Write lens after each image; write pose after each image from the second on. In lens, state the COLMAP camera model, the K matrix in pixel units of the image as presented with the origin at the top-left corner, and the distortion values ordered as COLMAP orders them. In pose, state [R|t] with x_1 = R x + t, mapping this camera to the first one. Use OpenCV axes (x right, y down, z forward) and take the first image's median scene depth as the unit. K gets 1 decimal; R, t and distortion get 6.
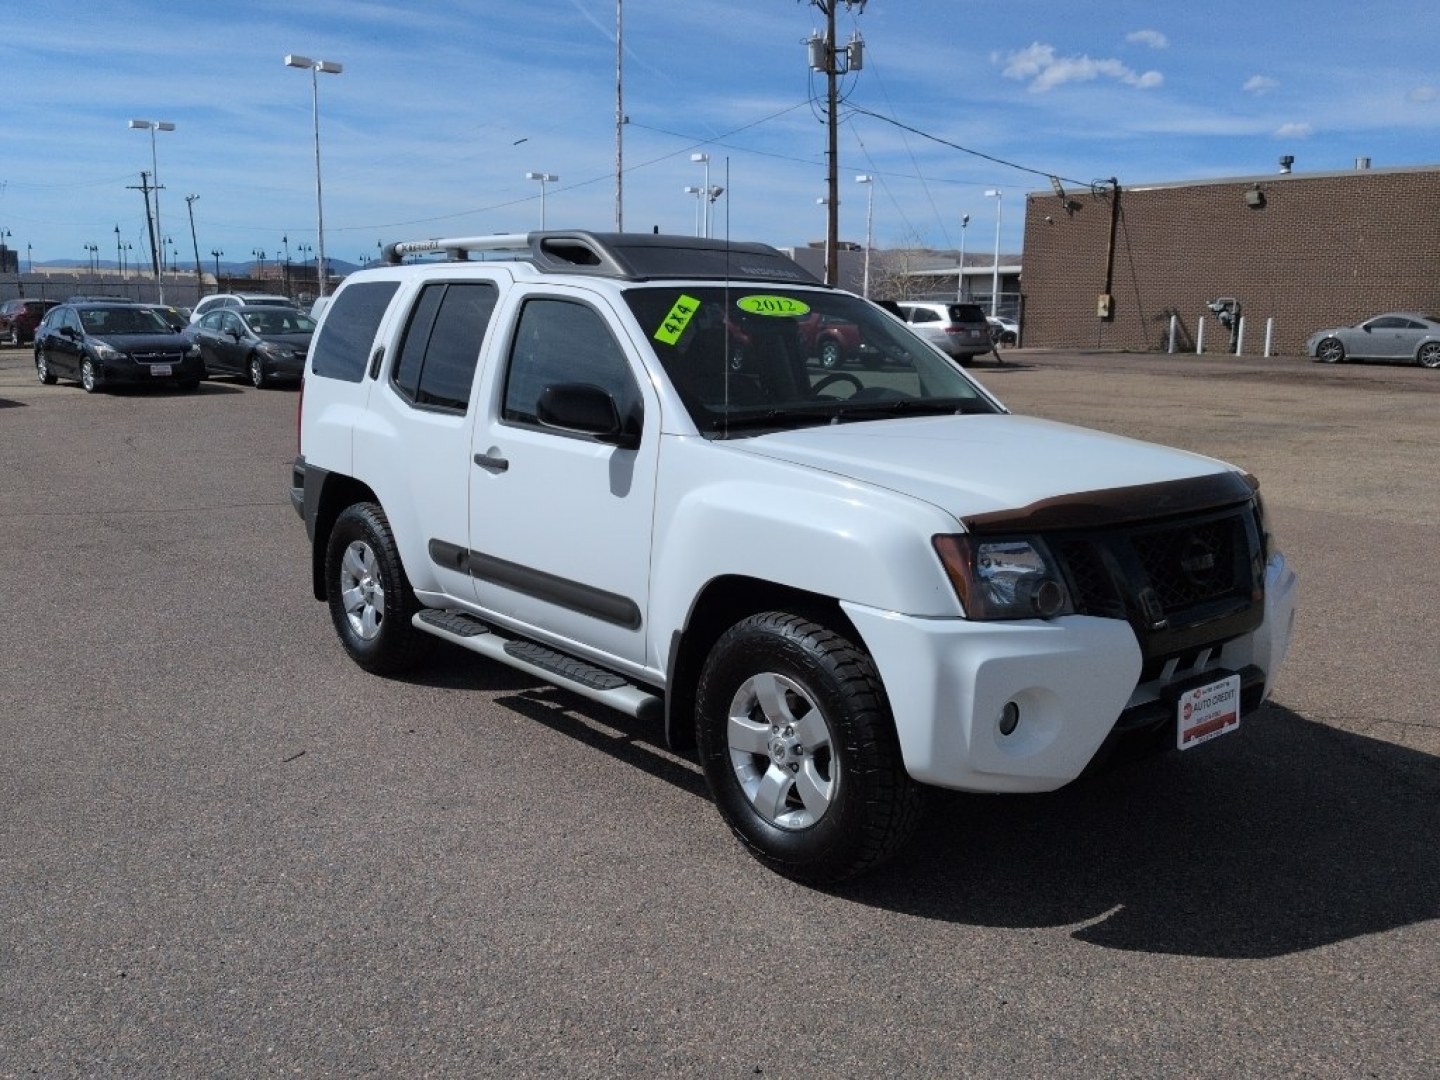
lens RADIAL K [[1216.9, 0, 719.3], [0, 1216.9, 538.3], [0, 0, 1]] dist [0.071910, -0.128162]
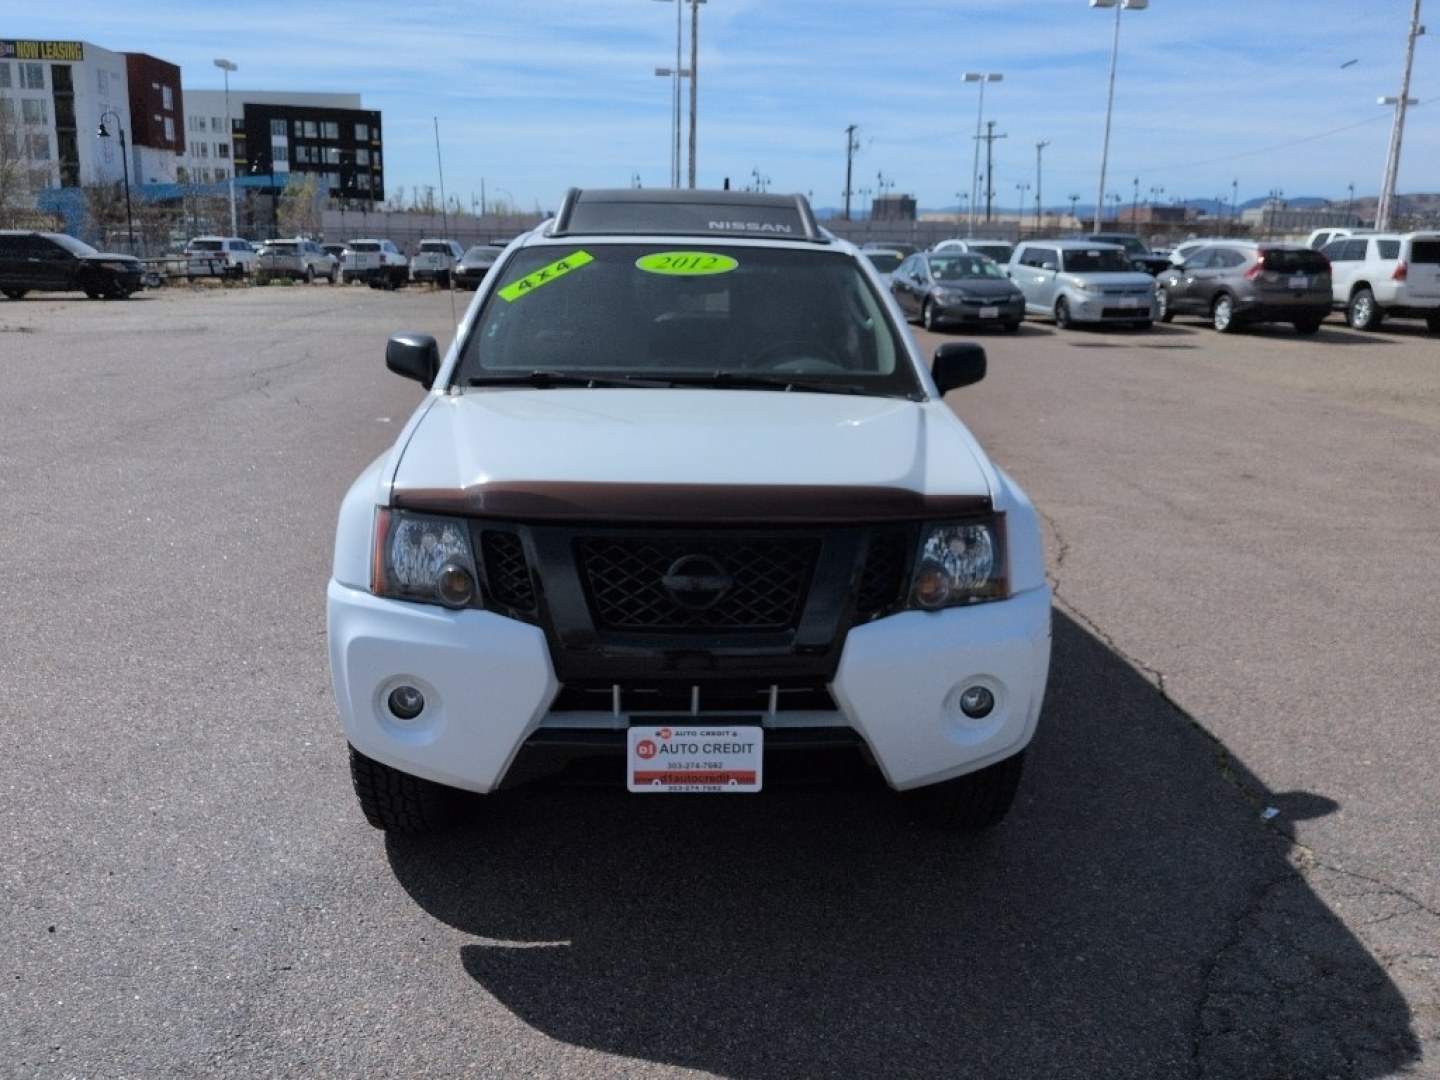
lens RADIAL K [[1216.9, 0, 705.0], [0, 1216.9, 539.0], [0, 0, 1]] dist [0.071910, -0.128162]
pose [[0.790863, 0.142446, -0.595184, 0.125042], [-0.115665, 0.989798, 0.083197, -0.011288], [0.600963, 0.003045, 0.799271, 0.047157]]
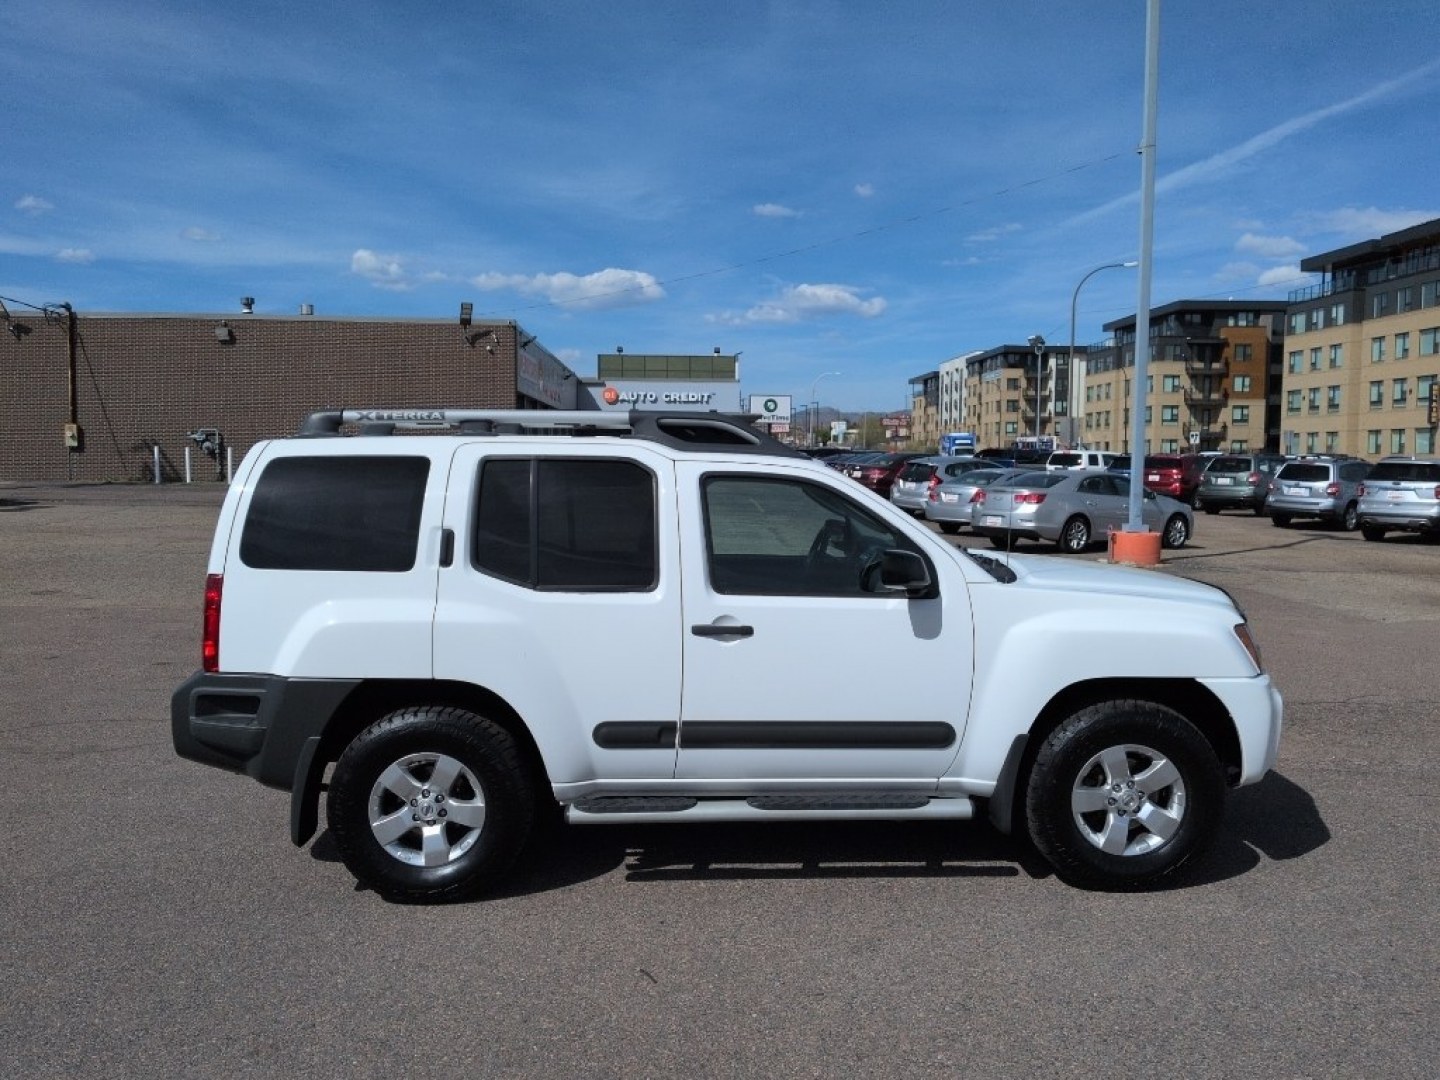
lens RADIAL K [[1216.9, 0, 721.0], [0, 1216.9, 549.4], [0, 0, 1]] dist [0.071910, -0.128162]
pose [[0.624874, -0.074789, 0.777135, -0.184584], [0.144067, 0.989353, -0.020628, -0.020482], [-0.767318, 0.124850, 0.628996, 0.063477]]
